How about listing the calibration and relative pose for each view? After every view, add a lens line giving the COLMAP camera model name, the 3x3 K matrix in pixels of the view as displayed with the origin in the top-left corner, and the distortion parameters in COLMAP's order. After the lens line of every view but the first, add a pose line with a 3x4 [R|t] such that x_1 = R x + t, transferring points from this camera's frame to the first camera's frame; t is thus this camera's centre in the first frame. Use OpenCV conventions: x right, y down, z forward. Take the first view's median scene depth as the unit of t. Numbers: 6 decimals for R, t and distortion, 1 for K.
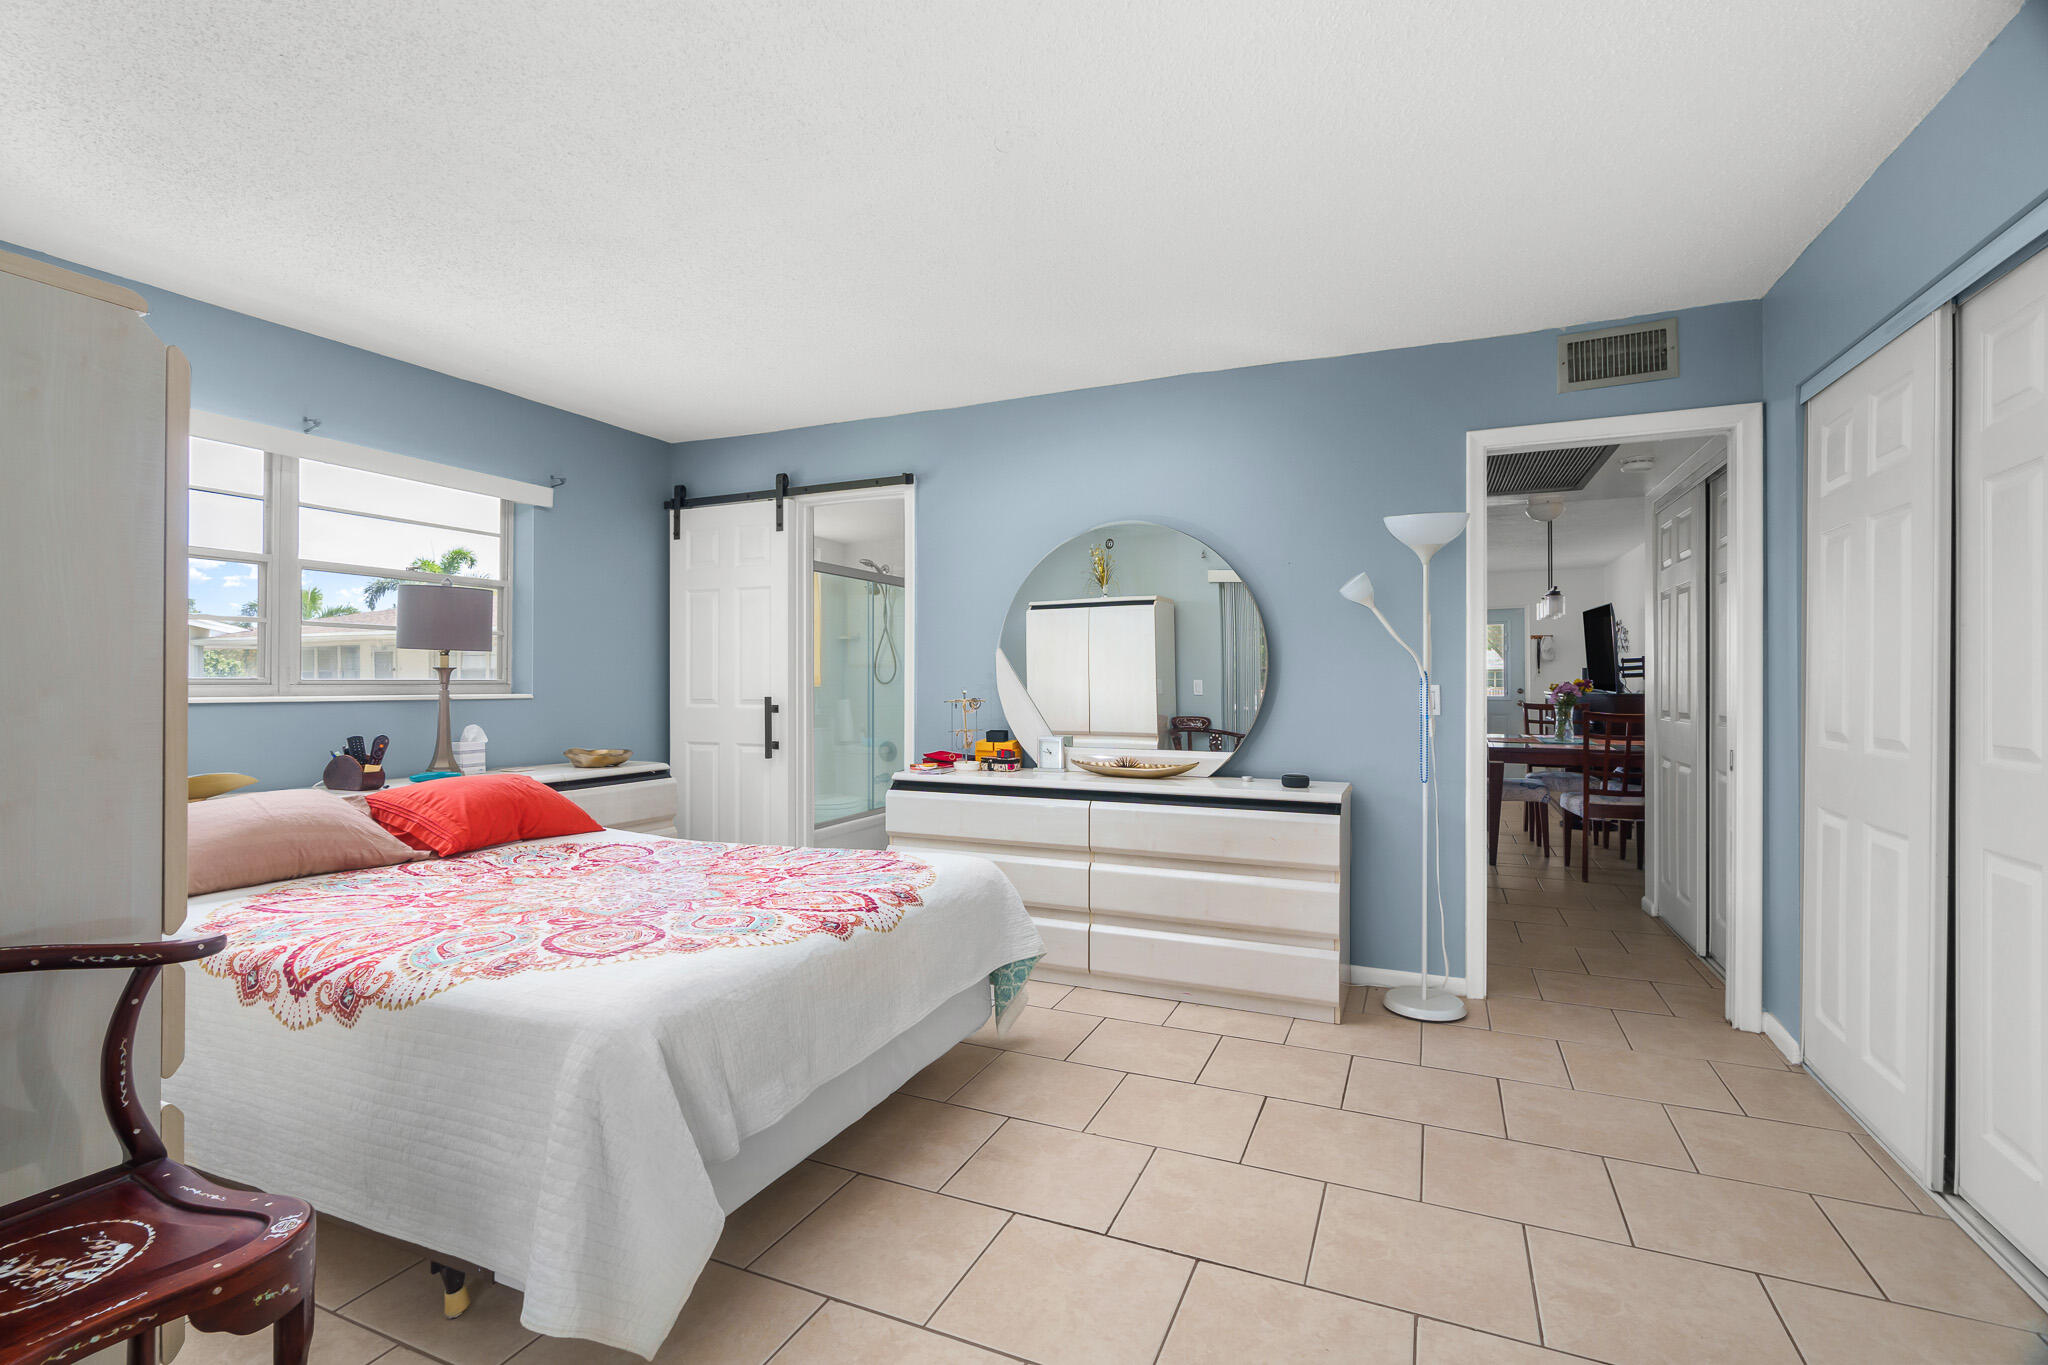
lens RADIAL K [[917.7, 0, 1024.1], [0, 917.7, 680.1], [0, 0, 1]] dist [-0.011463, 0.004876]
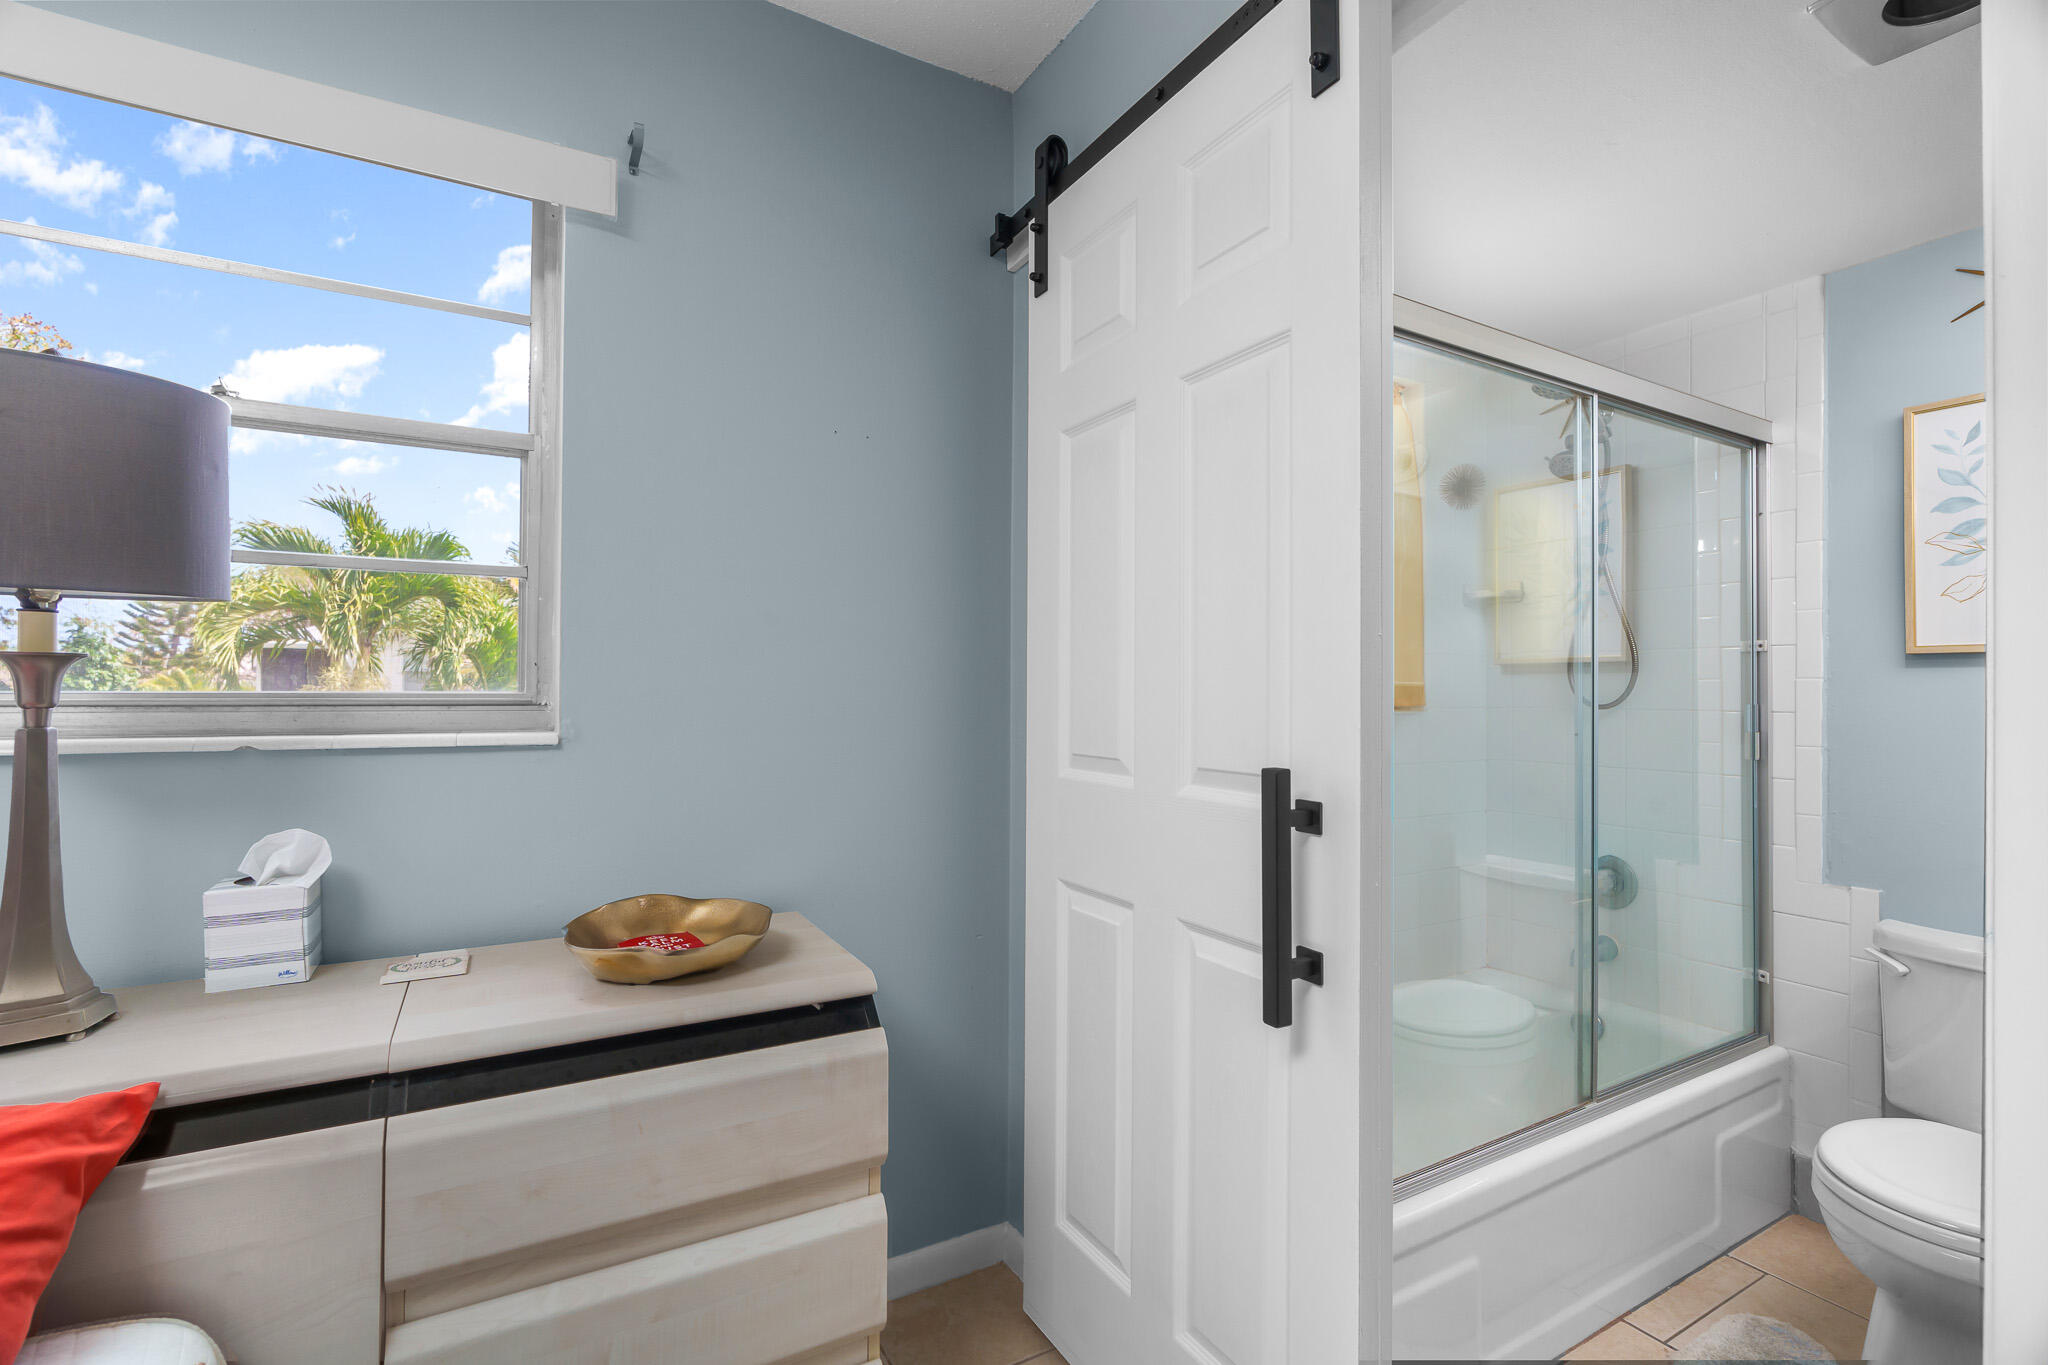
lens RADIAL K [[932.2, 0, 1042.1], [0, 932.2, 684.7], [0, 0, 1]] dist [-0.020179, -0.000640]
pose [[0.812303, -0.001077, -0.583235, -0.233818], [-0.005739, 0.999935, -0.009840, -0.001313], [0.583208, 0.011340, 0.812244, 0.959517]]
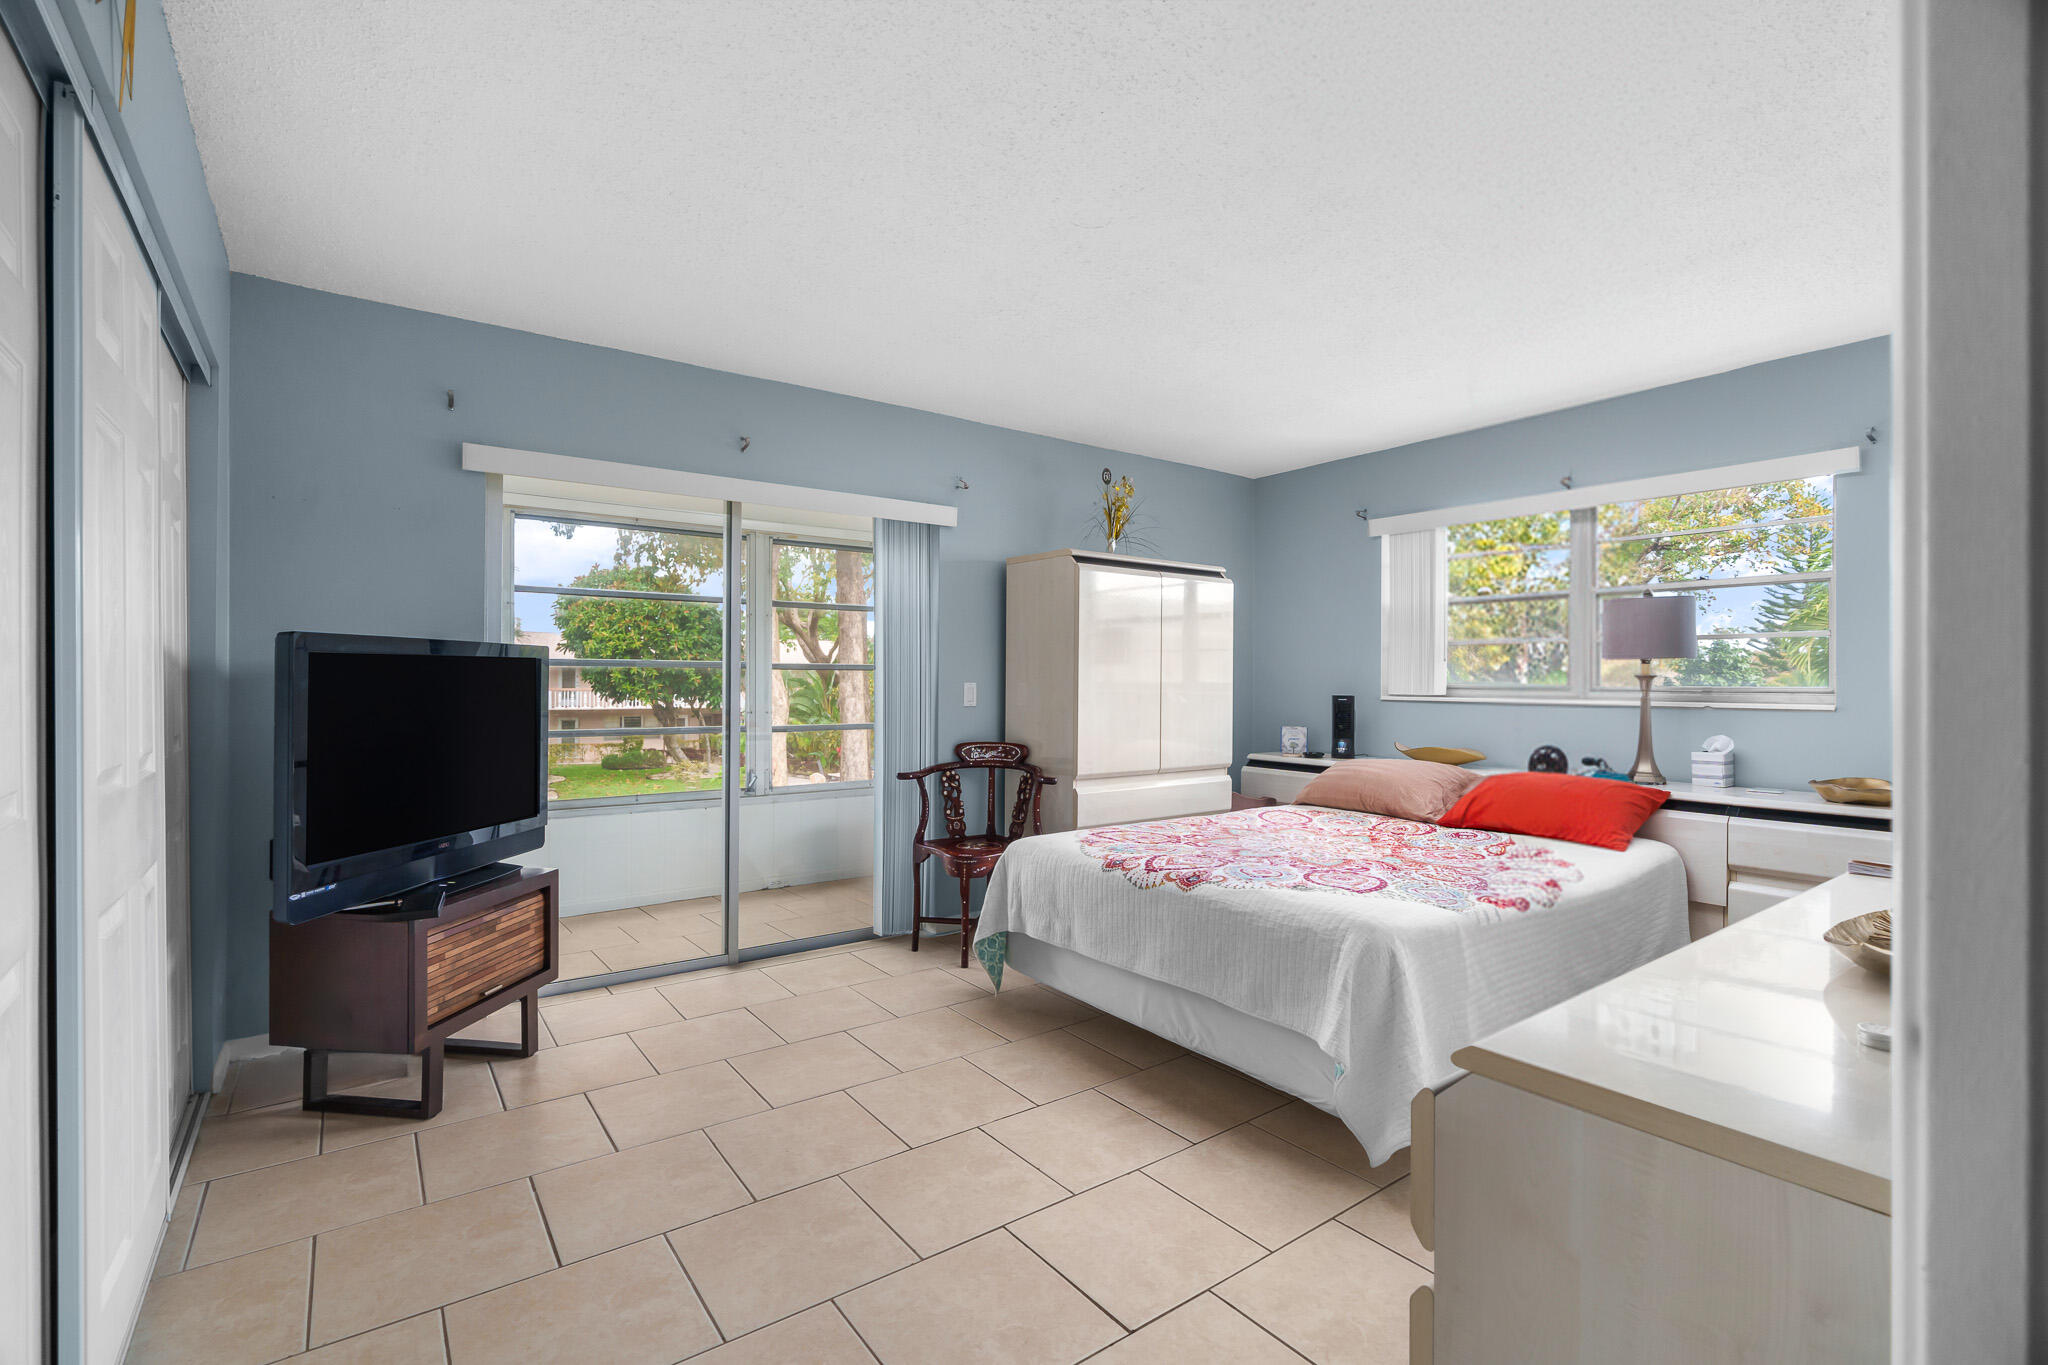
lens RADIAL K [[923.9, 0, 1024.8], [0, 923.9, 680.2], [0, 0, 1]] dist [-0.013663, 0.005375]
pose [[-0.492260, -0.005177, -0.870433, 0.628235], [-0.002563, 0.999987, -0.004499, -0.001608], [0.870444, 0.000016, -0.492267, 0.906641]]
